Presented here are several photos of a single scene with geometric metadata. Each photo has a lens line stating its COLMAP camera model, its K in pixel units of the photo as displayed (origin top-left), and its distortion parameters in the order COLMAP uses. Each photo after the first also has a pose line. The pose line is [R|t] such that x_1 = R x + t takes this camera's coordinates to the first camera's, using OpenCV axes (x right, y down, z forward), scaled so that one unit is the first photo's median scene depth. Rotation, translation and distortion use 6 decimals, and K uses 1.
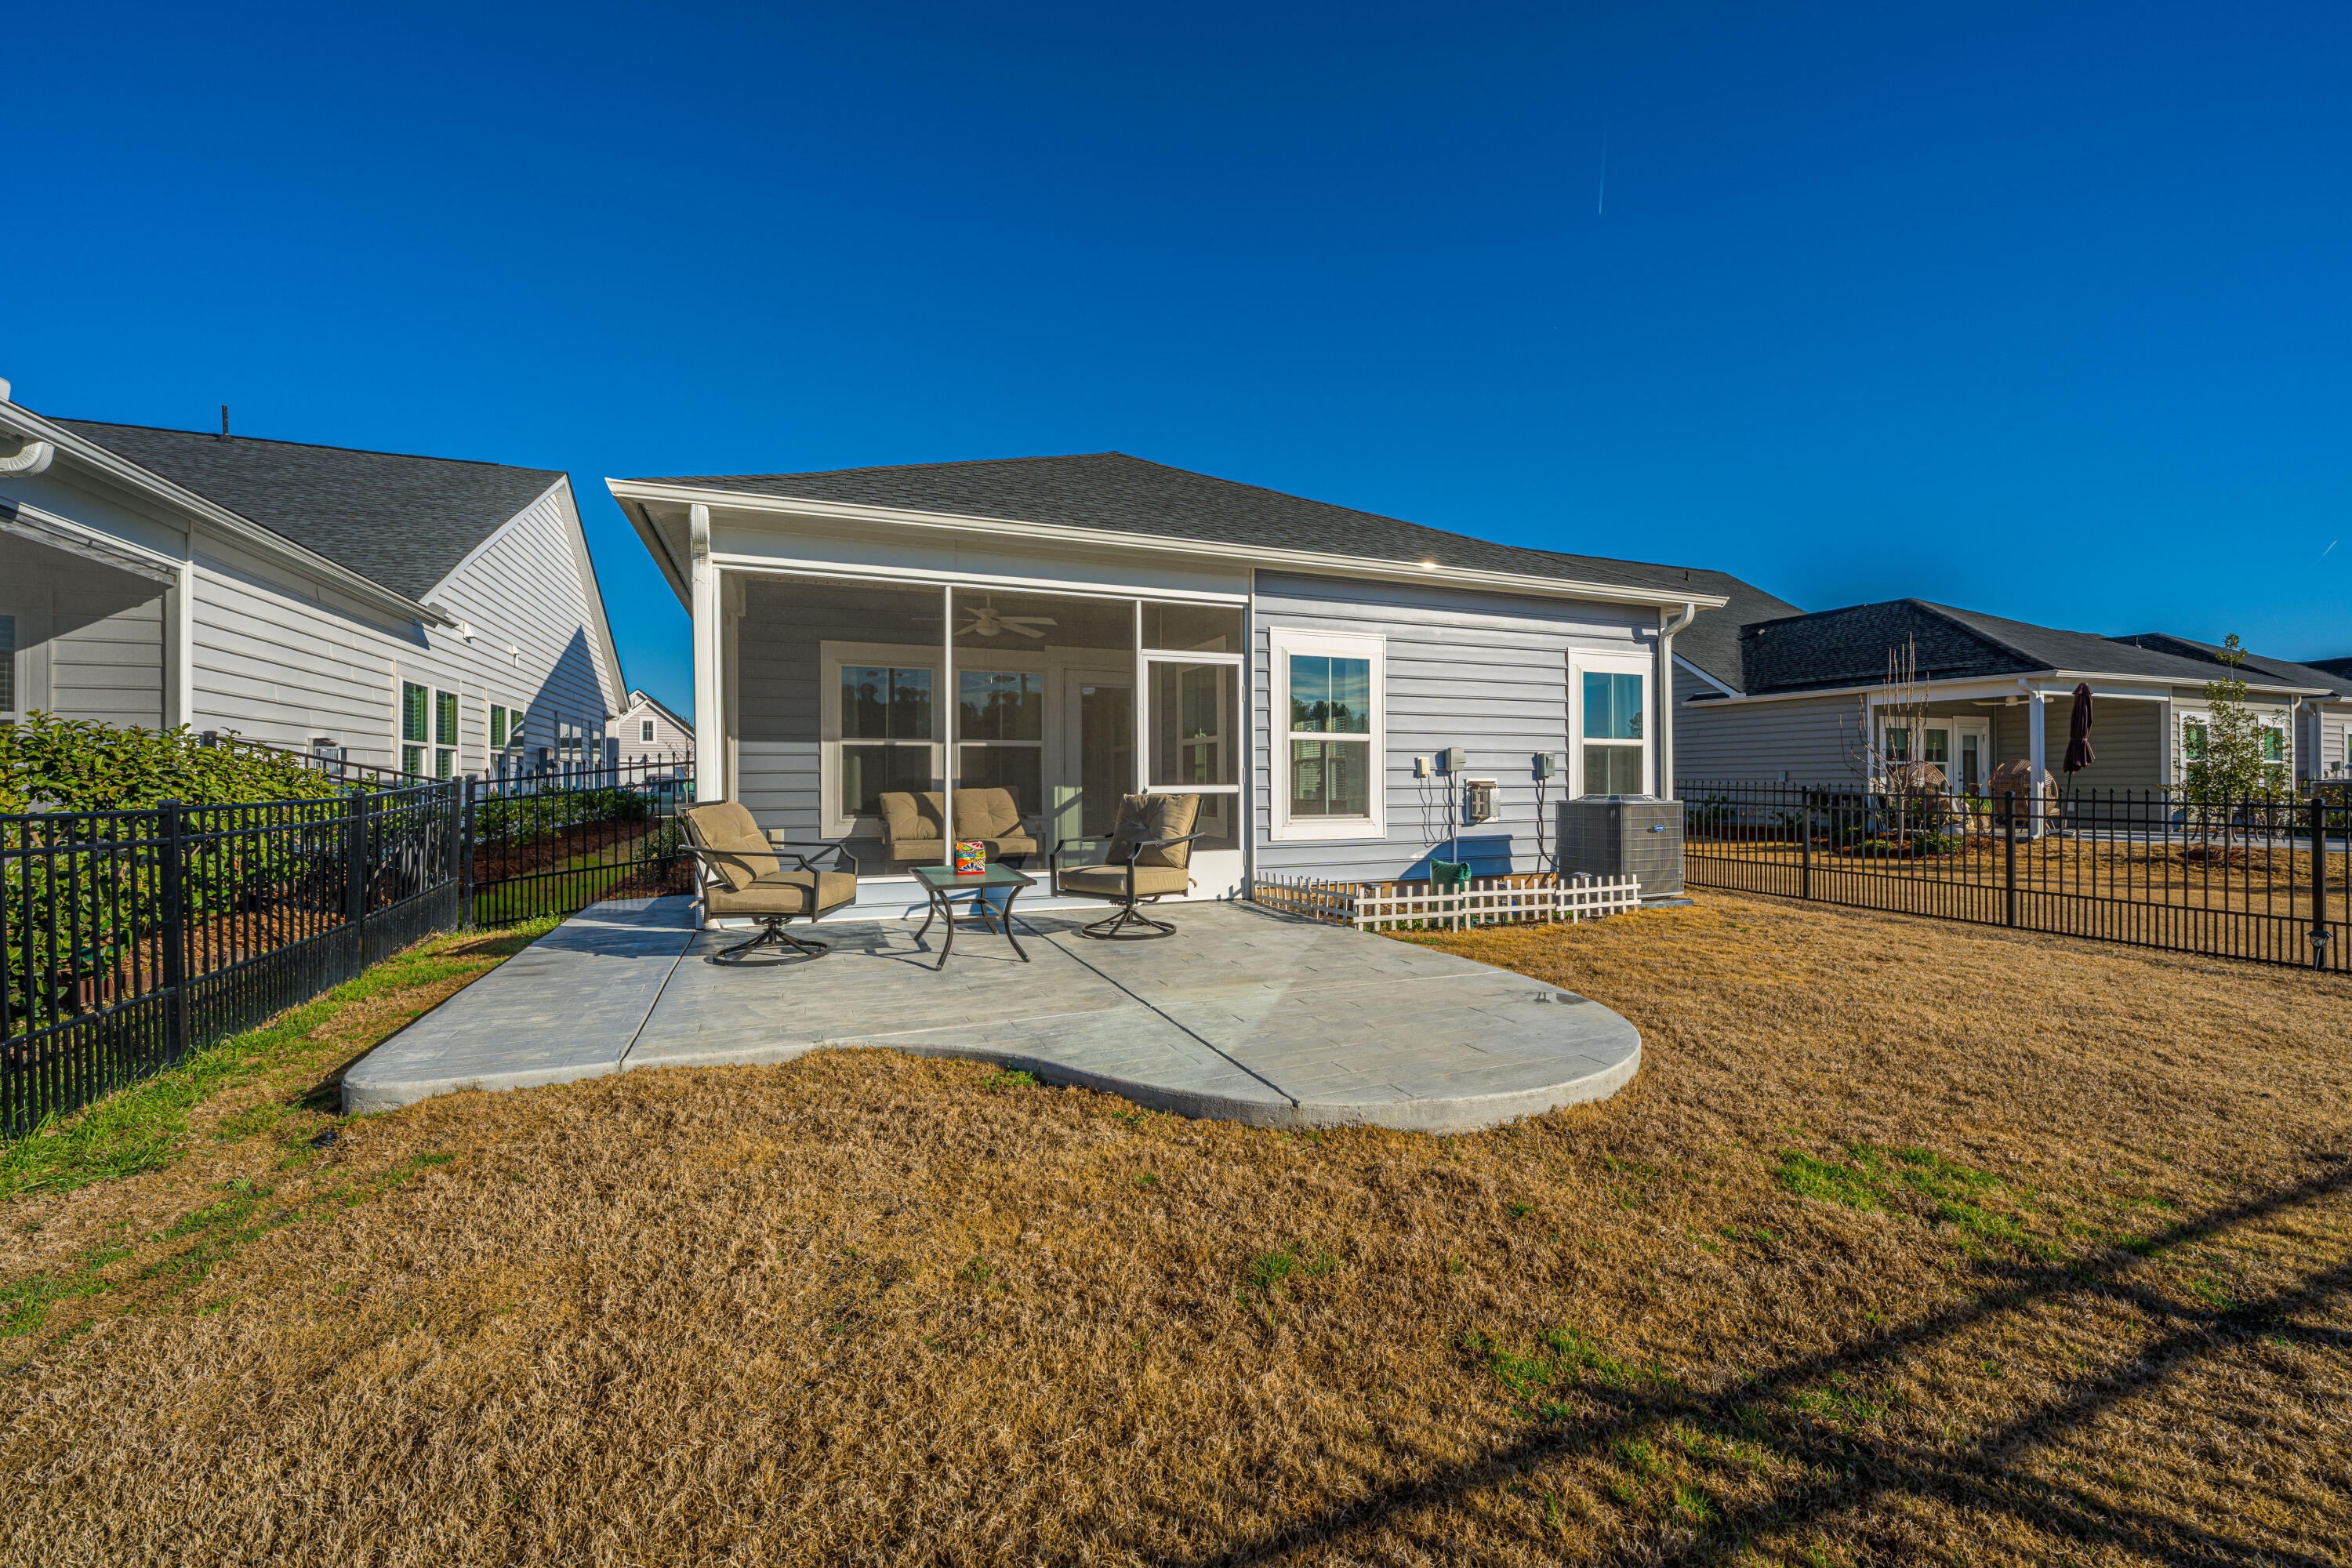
lens RADIAL K [[936.4, 0, 1176.3], [0, 936.4, 770.6], [0, 0, 1]] dist [-0.005818, 0.000187]
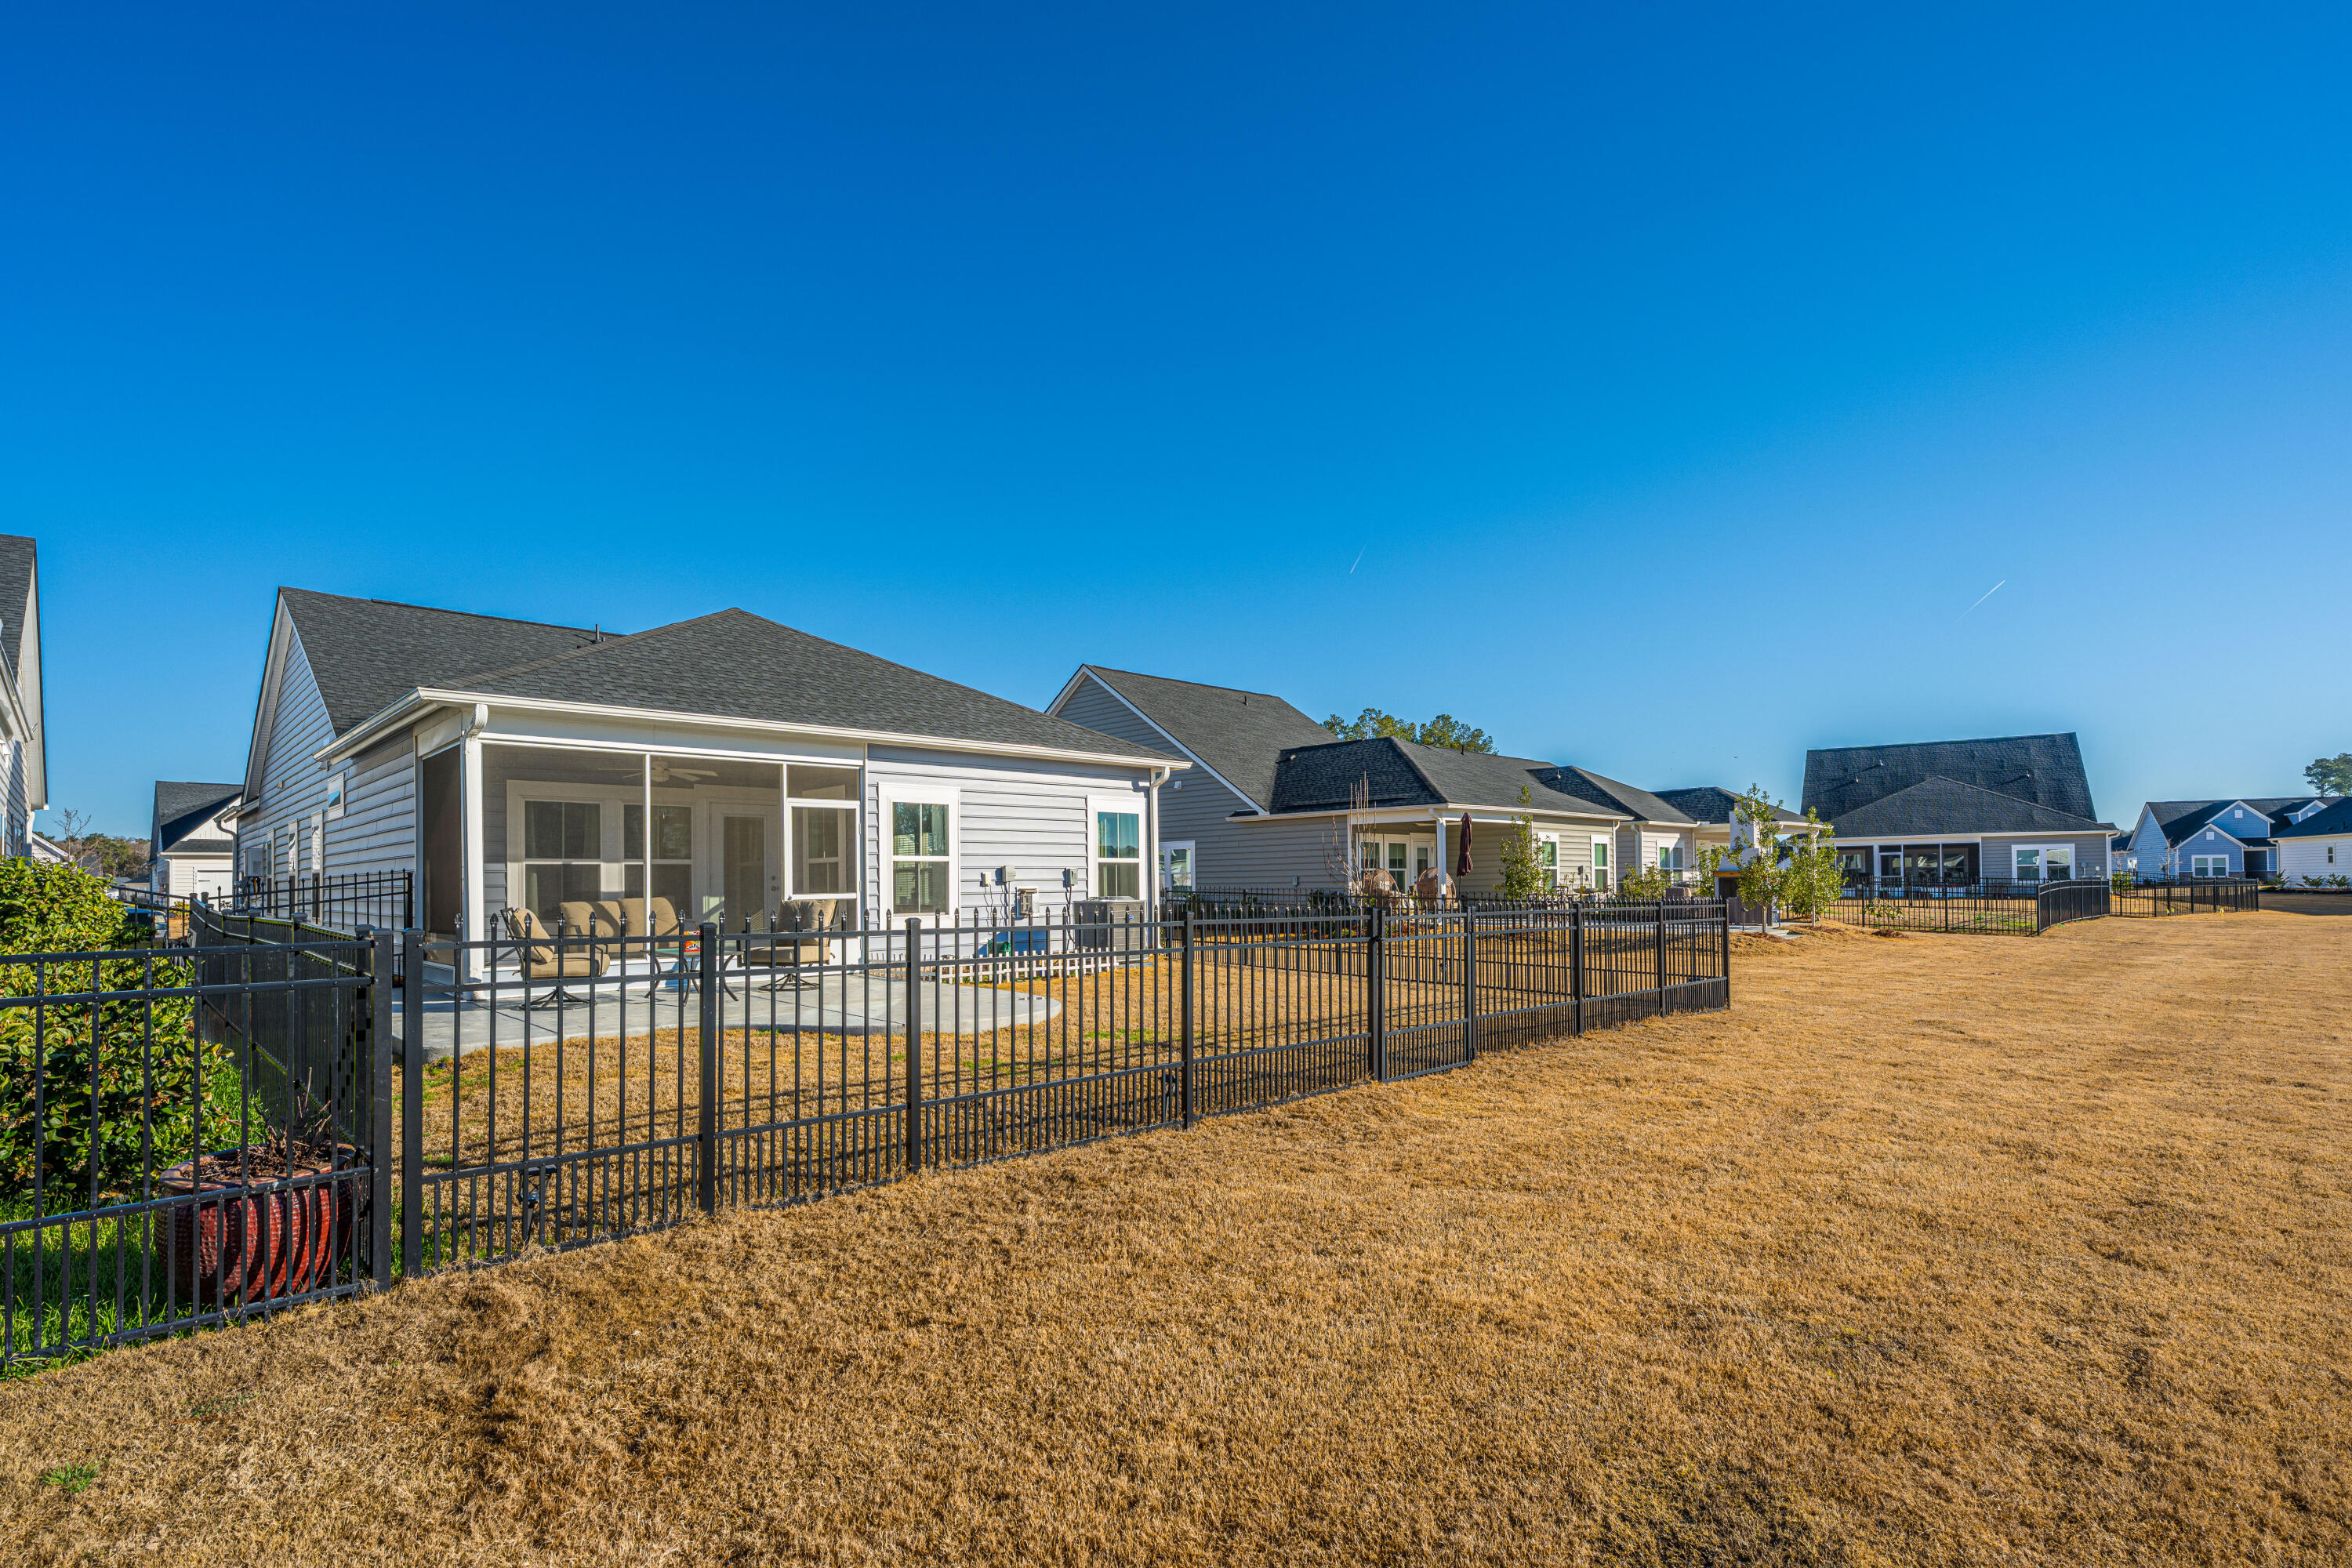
lens RADIAL K [[1085.6, 0, 1147.6], [0, 1085.6, 863.9], [0, 0, 1]] dist [-0.002005, -0.000378]
pose [[0.932749, -0.001924, 0.360522, -0.106958], [0.005490, 0.999946, -0.008867, -0.011001], [-0.360486, 0.010250, 0.932708, -0.645968]]
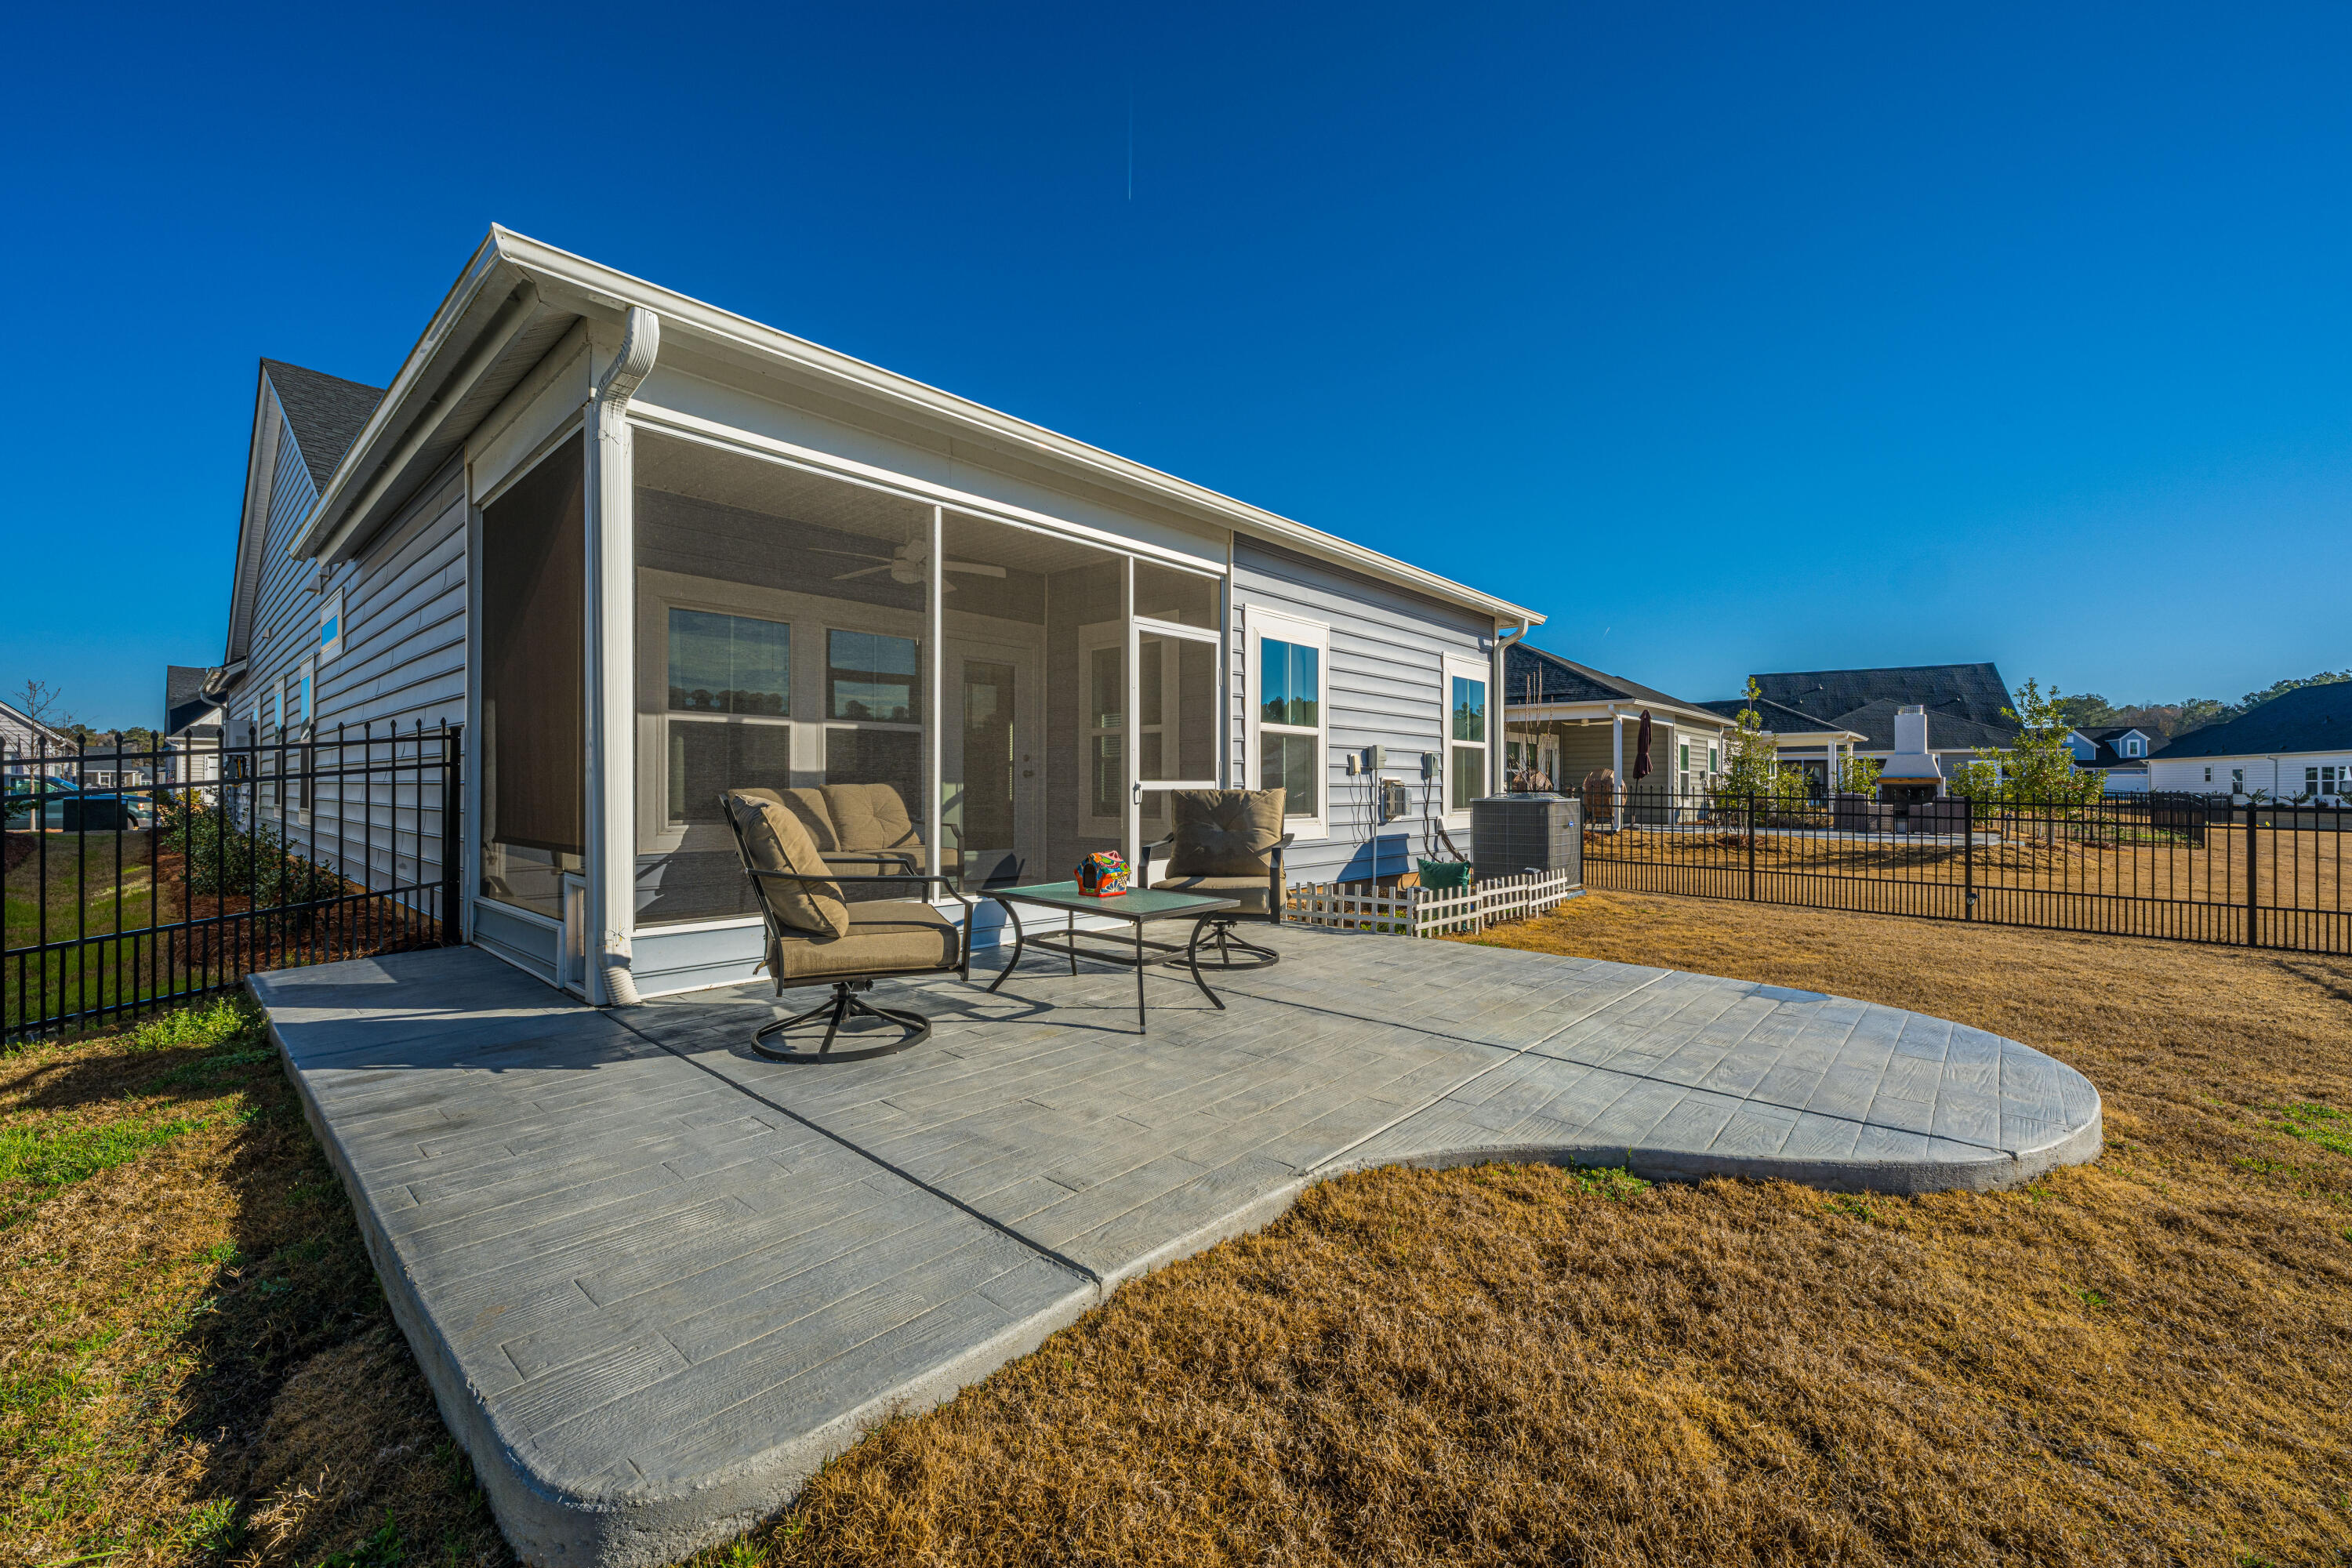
lens RADIAL K [[936.4, 0, 1174.9], [0, 936.4, 779.3], [0, 0, 1]] dist [-0.005818, 0.000187]
pose [[0.903898, 0.008002, 0.427673, -0.316192], [-0.009414, 0.999955, 0.001187, 0.012063], [-0.427645, -0.005099, 0.903933, 0.207596]]
